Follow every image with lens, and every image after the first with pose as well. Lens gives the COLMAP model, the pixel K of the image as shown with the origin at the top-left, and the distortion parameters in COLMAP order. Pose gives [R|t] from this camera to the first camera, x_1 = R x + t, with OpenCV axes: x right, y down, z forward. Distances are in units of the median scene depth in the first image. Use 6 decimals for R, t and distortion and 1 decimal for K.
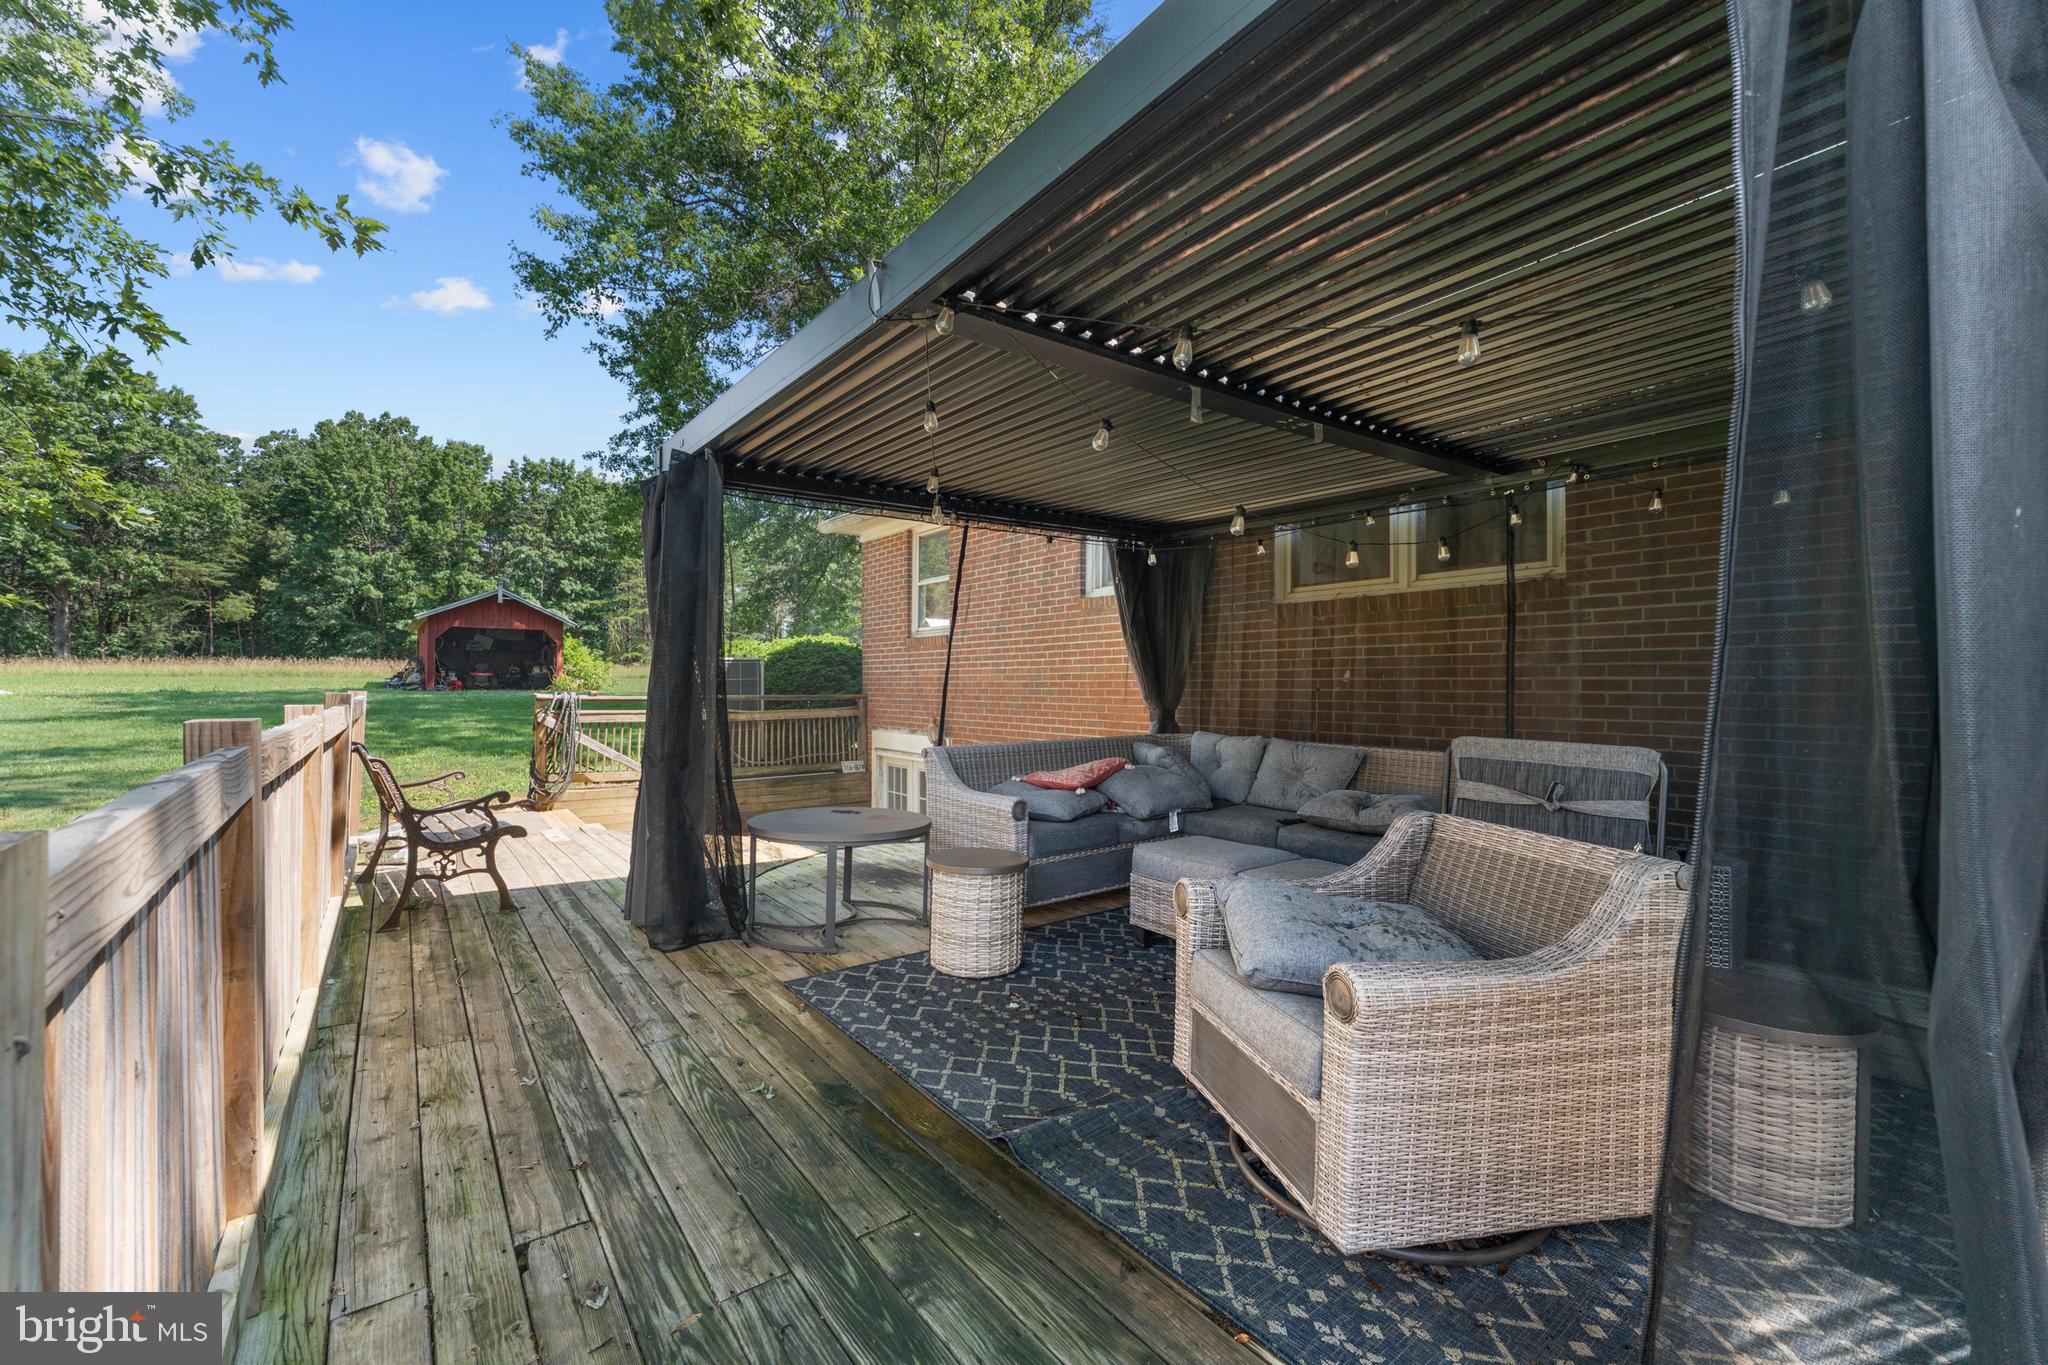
lens RADIAL K [[818.3, 0, 1027.2], [0, 818.3, 678.5], [0, 0, 1]] dist [0.000979, 0.000290]
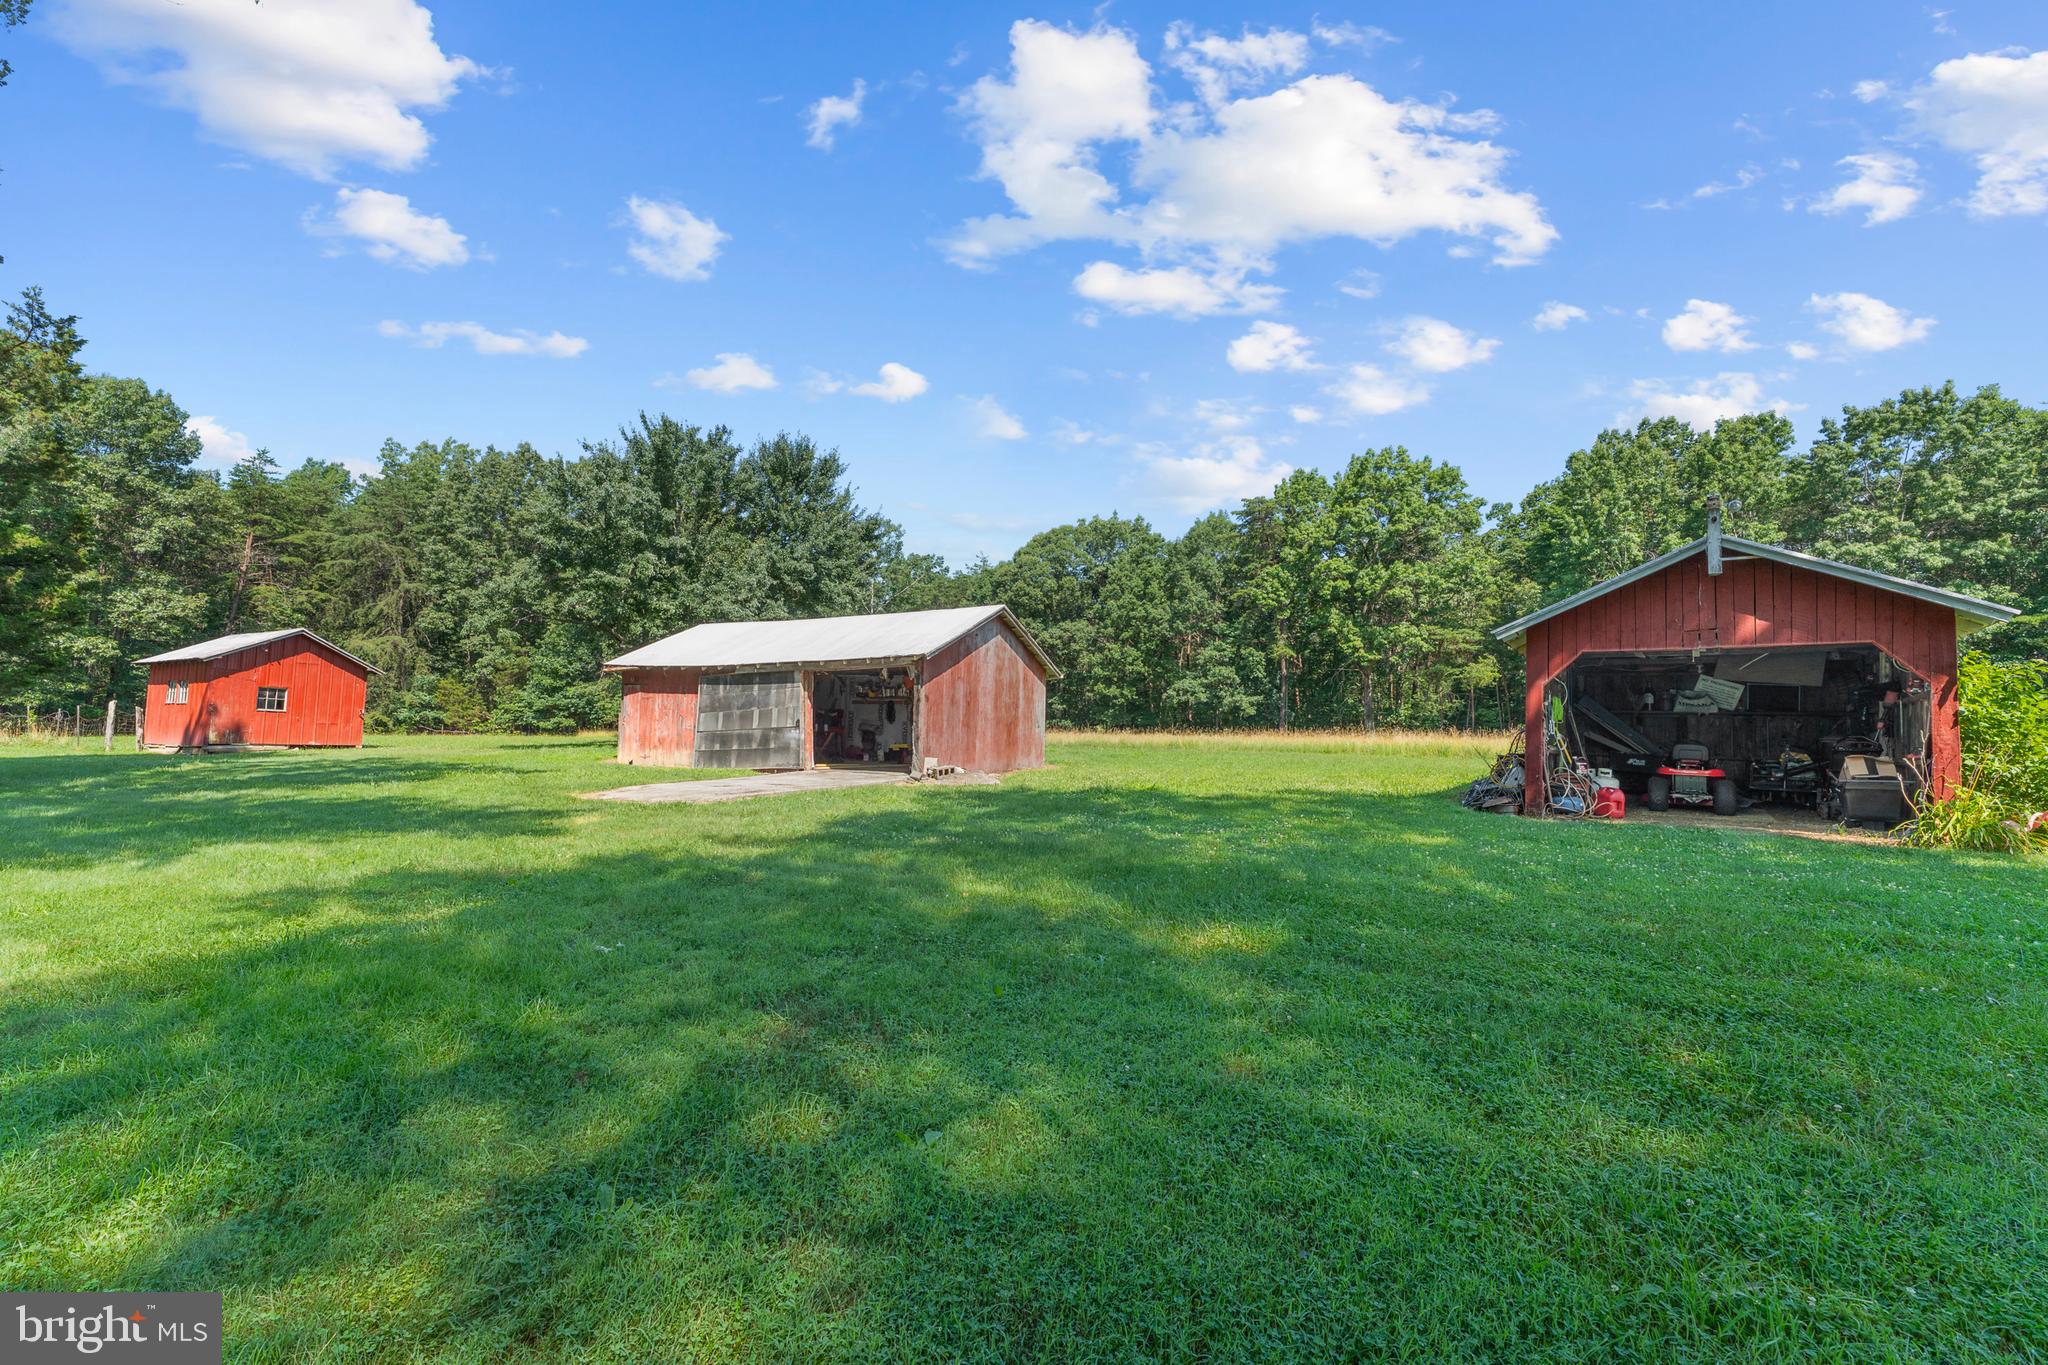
lens RADIAL K [[818.3, 0, 1027.2], [0, 818.3, 678.5], [0, 0, 1]] dist [0.000979, 0.000290]
pose [[0.212528, -0.064002, -0.975057, -0.170411], [-0.012114, 0.997603, -0.068122, -0.009491], [0.977080, 0.026290, 0.211243, 0.296669]]
